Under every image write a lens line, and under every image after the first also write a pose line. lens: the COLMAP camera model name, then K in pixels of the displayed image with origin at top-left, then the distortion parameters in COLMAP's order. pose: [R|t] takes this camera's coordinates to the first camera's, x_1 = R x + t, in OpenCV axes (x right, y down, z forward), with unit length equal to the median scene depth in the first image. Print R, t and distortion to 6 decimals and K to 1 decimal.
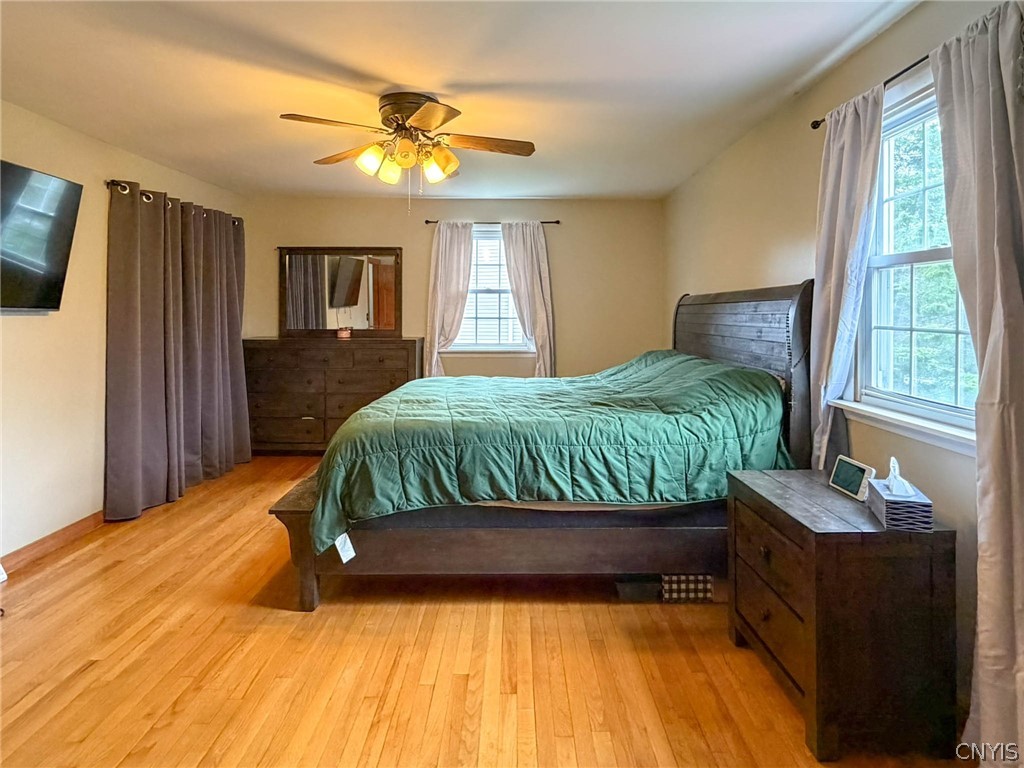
lens RADIAL K [[584.6, 0, 517.1], [0, 584.6, 321.9], [0, 0, 1]] dist [-0.002130, -0.002101]
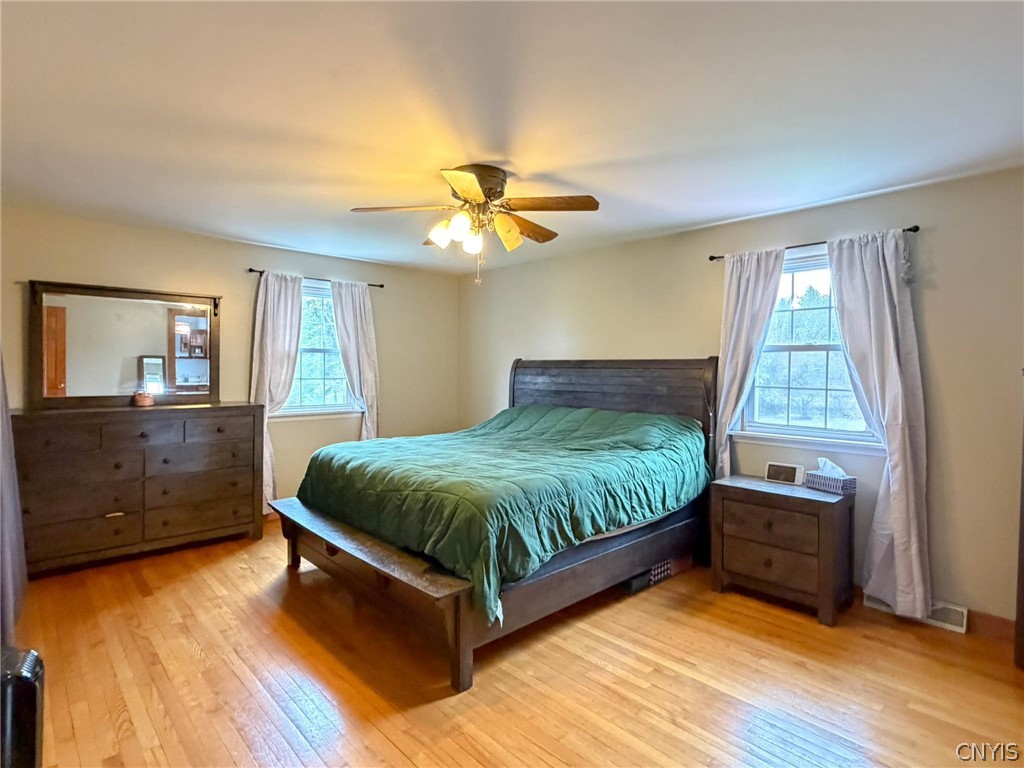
lens RADIAL K [[535.6, 0, 510.6], [0, 535.6, 384.7], [0, 0, 1]] dist [-0.000467, -0.000476]
pose [[0.740068, -0.017956, 0.672292, -0.899127], [0.004791, 0.999759, 0.021428, -0.030452], [-0.672515, -0.012637, 0.739976, 0.300212]]
